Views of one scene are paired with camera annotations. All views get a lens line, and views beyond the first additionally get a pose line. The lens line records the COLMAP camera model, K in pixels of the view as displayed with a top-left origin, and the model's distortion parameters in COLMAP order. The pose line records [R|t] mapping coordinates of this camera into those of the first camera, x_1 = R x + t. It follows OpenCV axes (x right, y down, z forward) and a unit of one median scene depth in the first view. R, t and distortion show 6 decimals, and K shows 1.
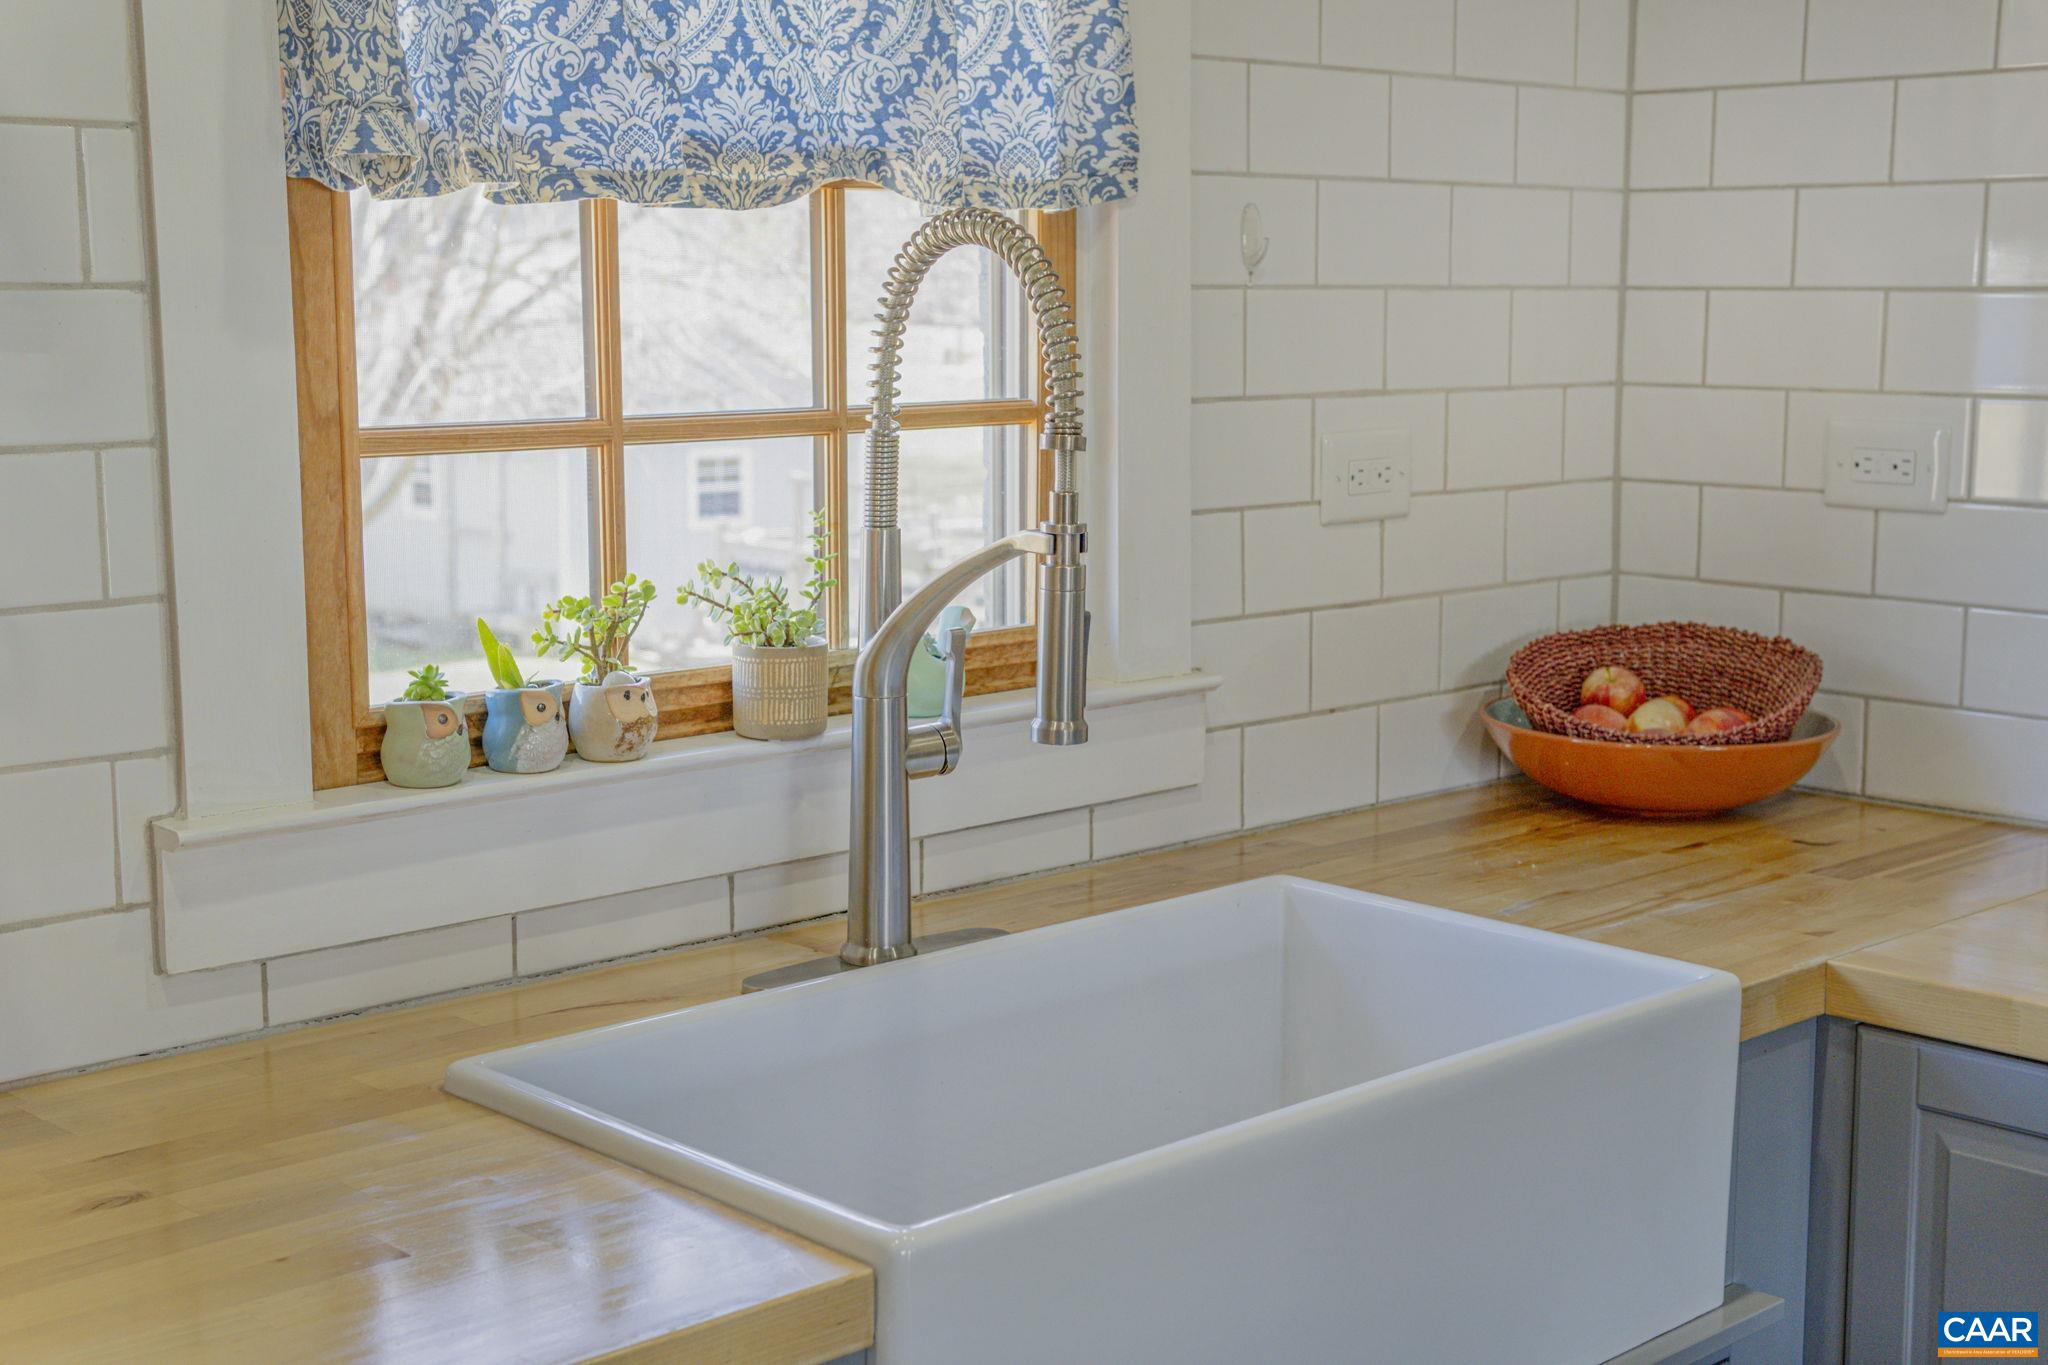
lens RADIAL K [[2684.9, 0, 1024.0], [0, 2684.9, 682.5], [0, 0, 1]] dist [0.003759, -0.003204]
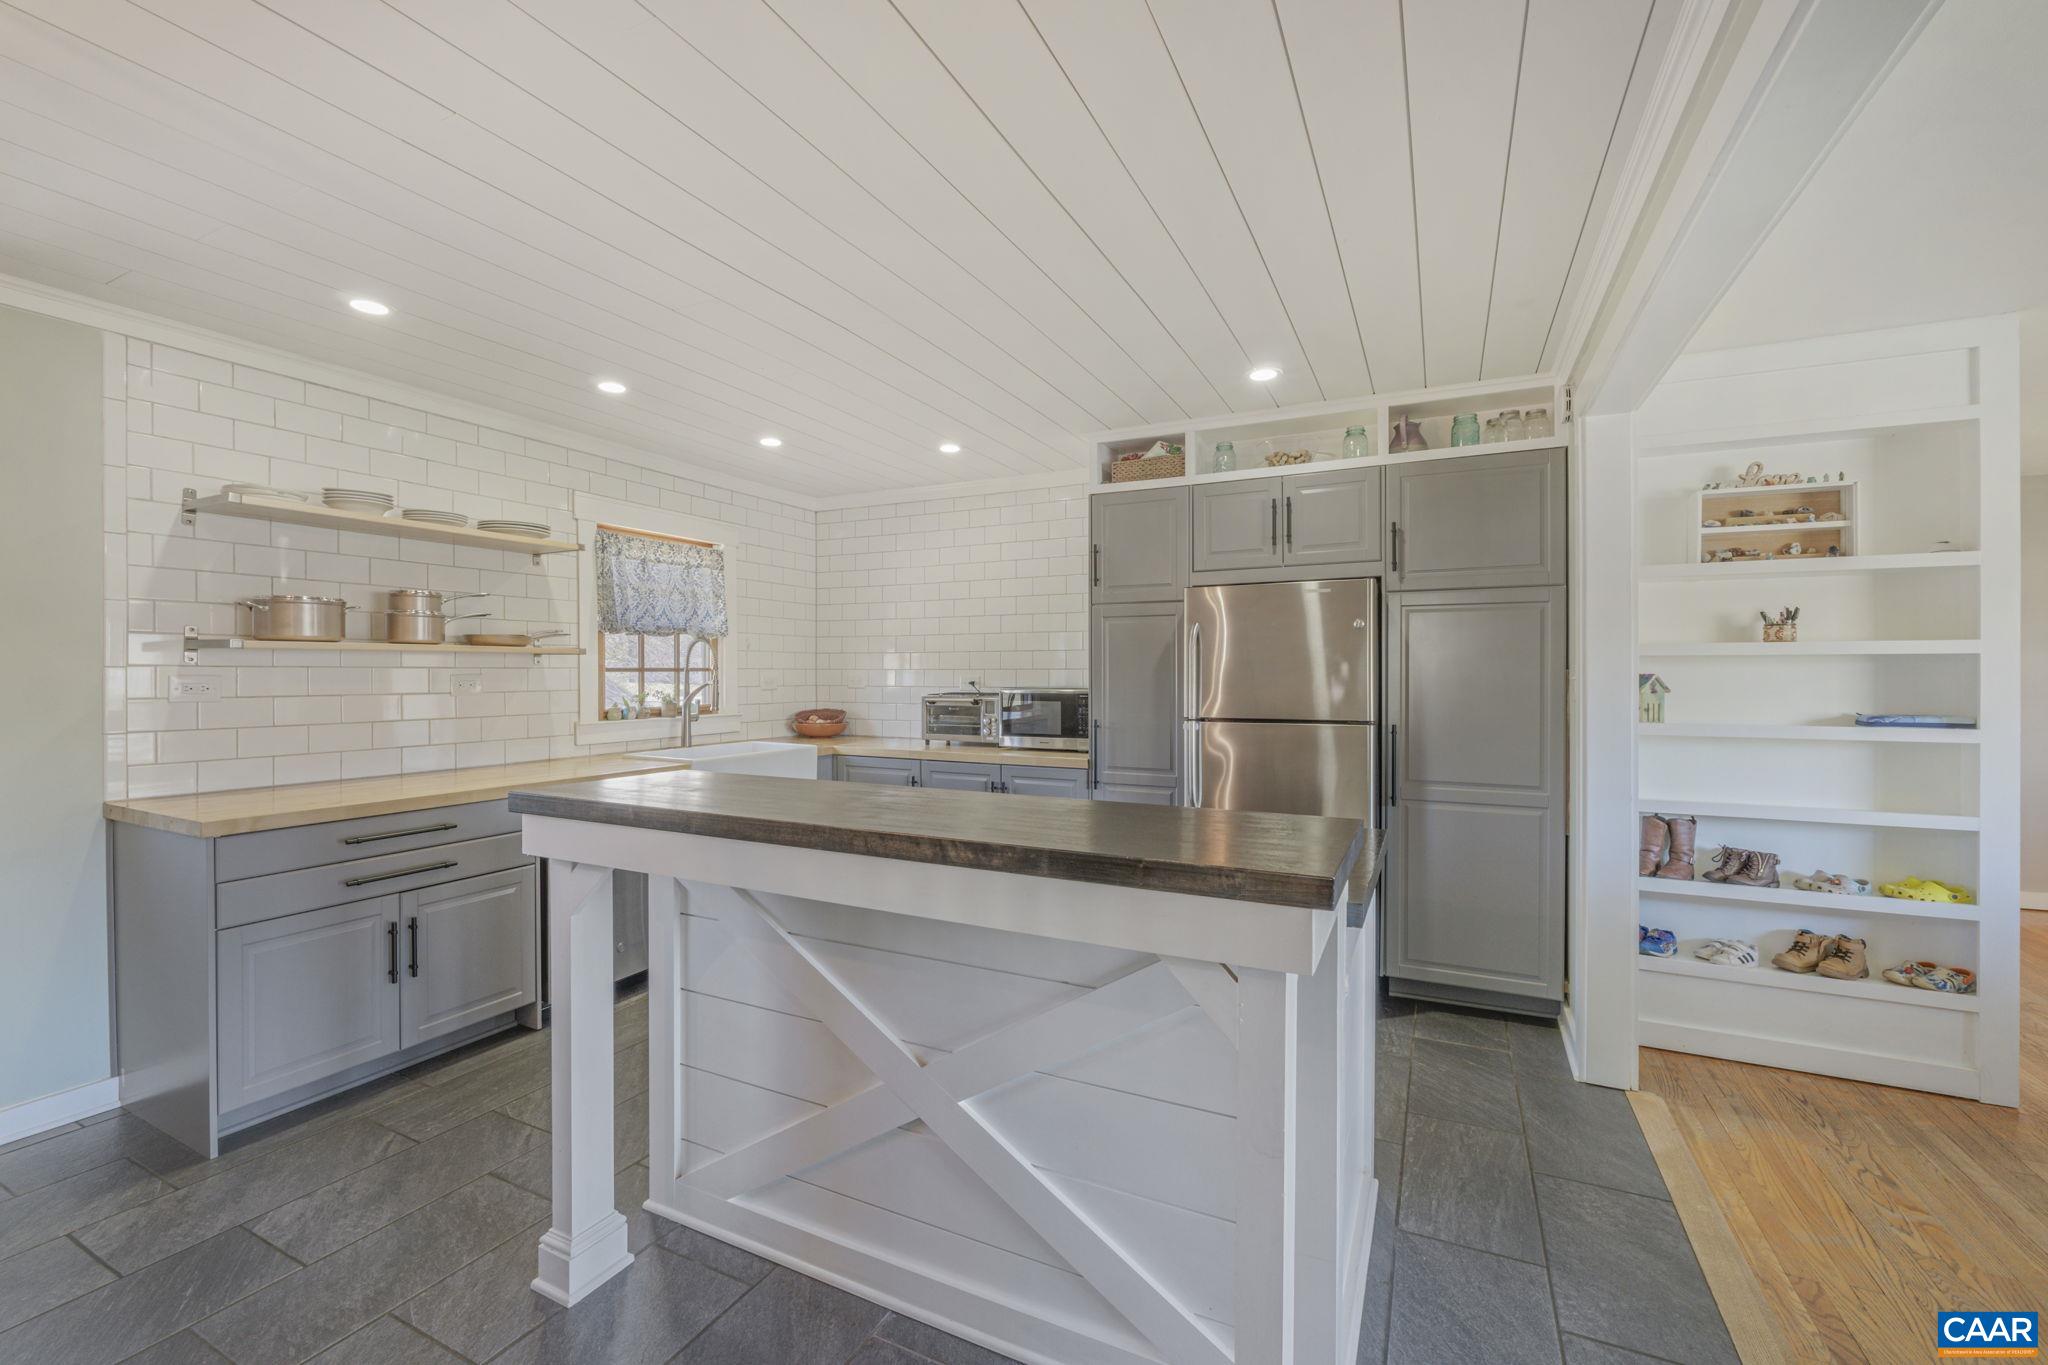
lens RADIAL K [[859.1, 0, 1016.2], [0, 859.1, 674.8], [0, 0, 1]] dist [-0.003156, -0.000259]
pose [[0.941872, -0.001591, 0.335967, 0.001254], [0.050039, 0.989500, -0.135595, 0.243193], [-0.332224, 0.144525, 0.932062, -1.228853]]
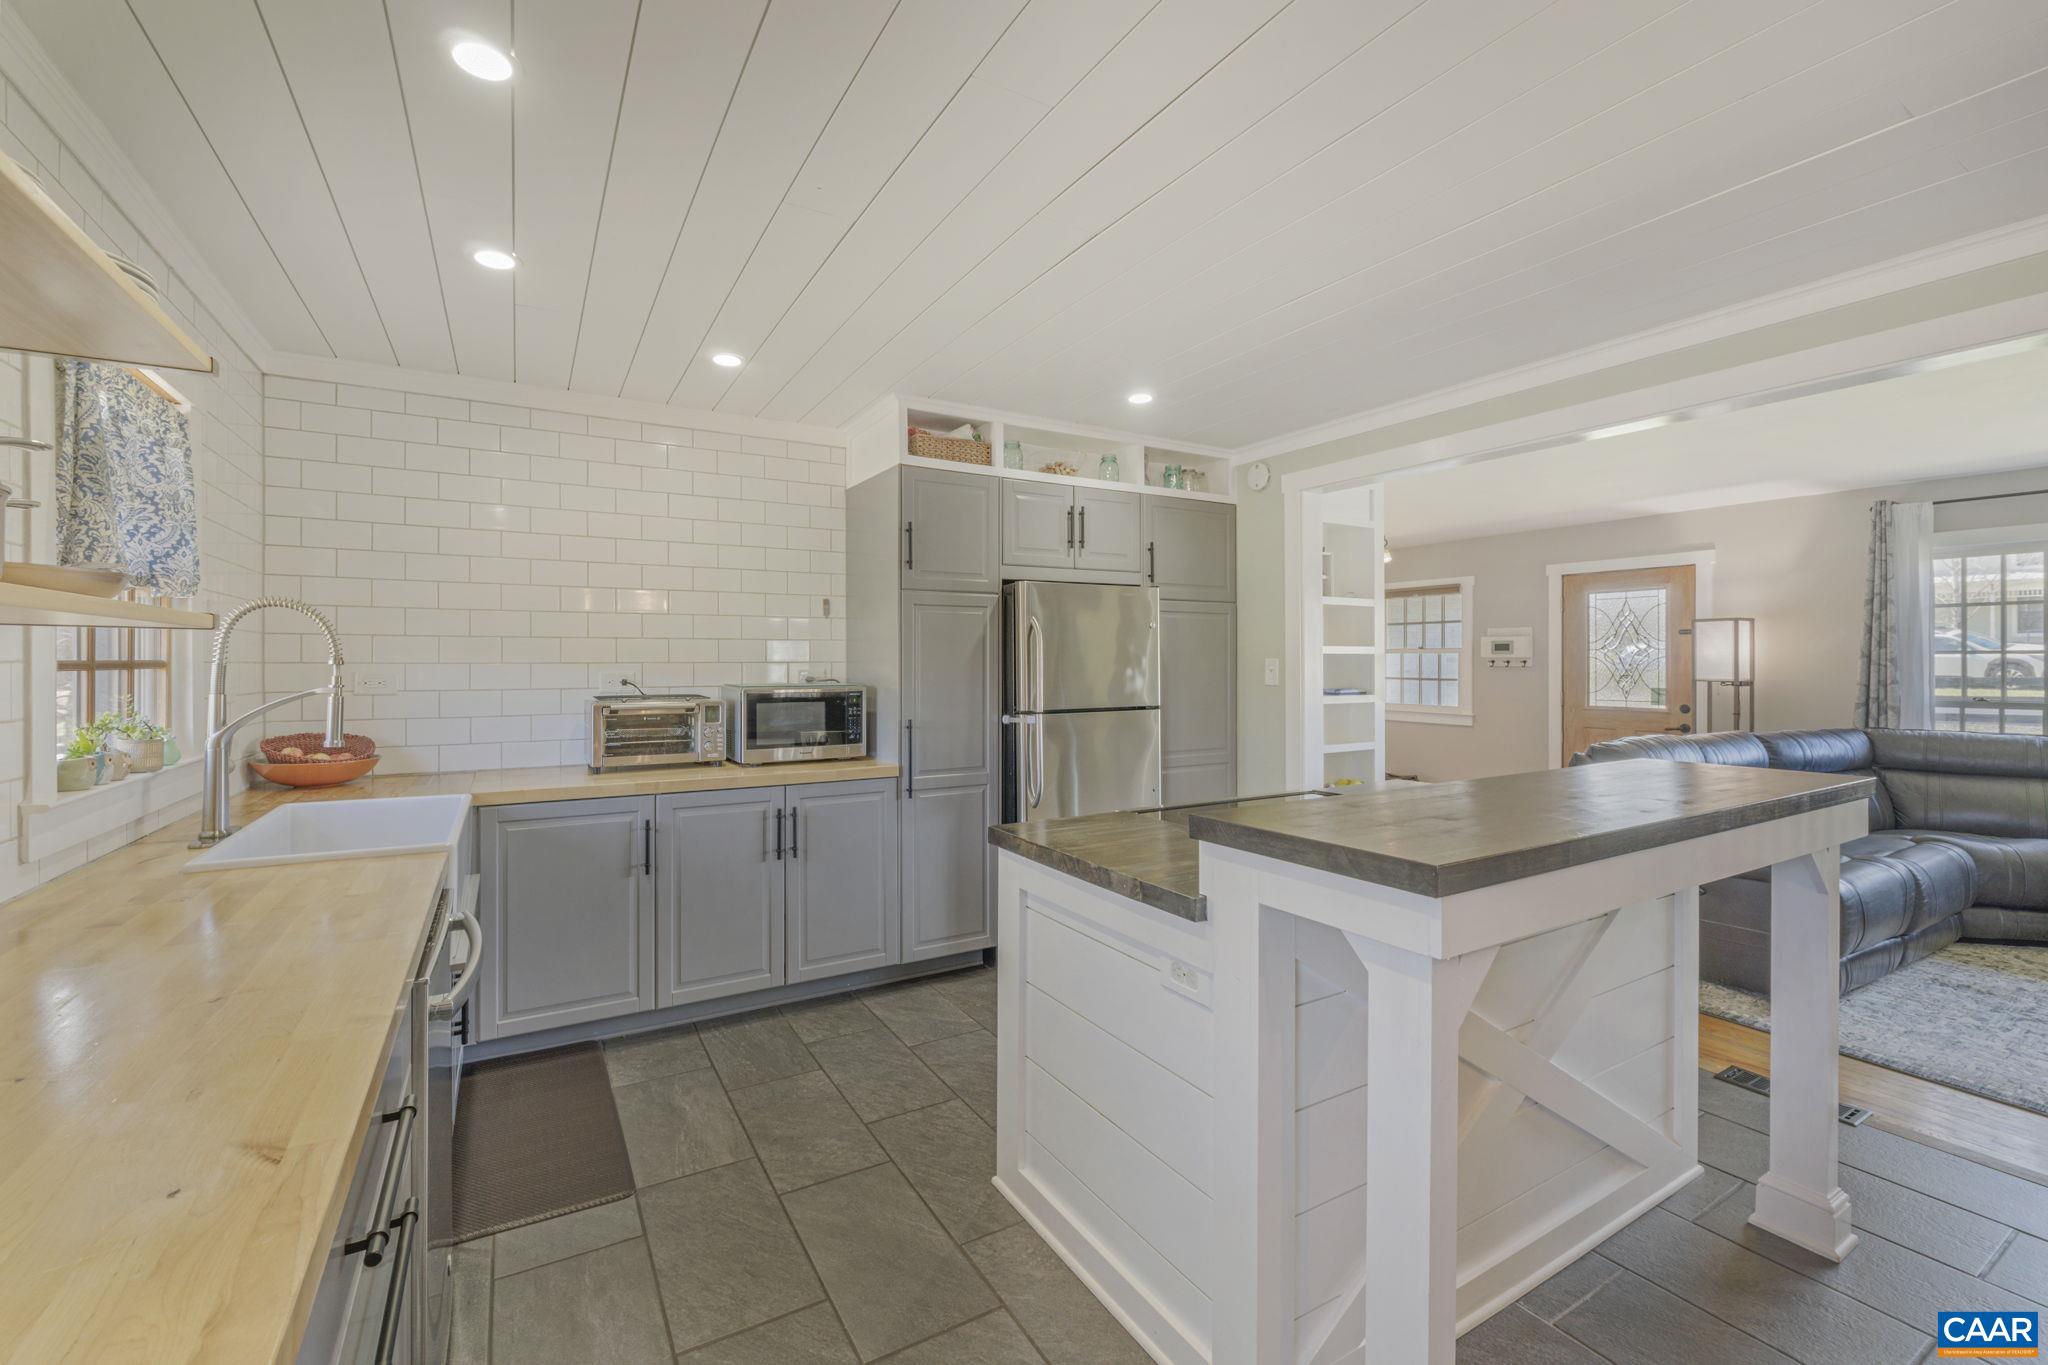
lens RADIAL K [[859.1, 0, 1016.2], [0, 859.1, 674.8], [0, 0, 1]] dist [-0.003156, -0.000259]
pose [[0.231214, -0.014756, 0.972791, -0.770561], [0.145688, 0.989136, -0.019624, 0.071616], [-0.961933, 0.146261, 0.230852, -0.125588]]
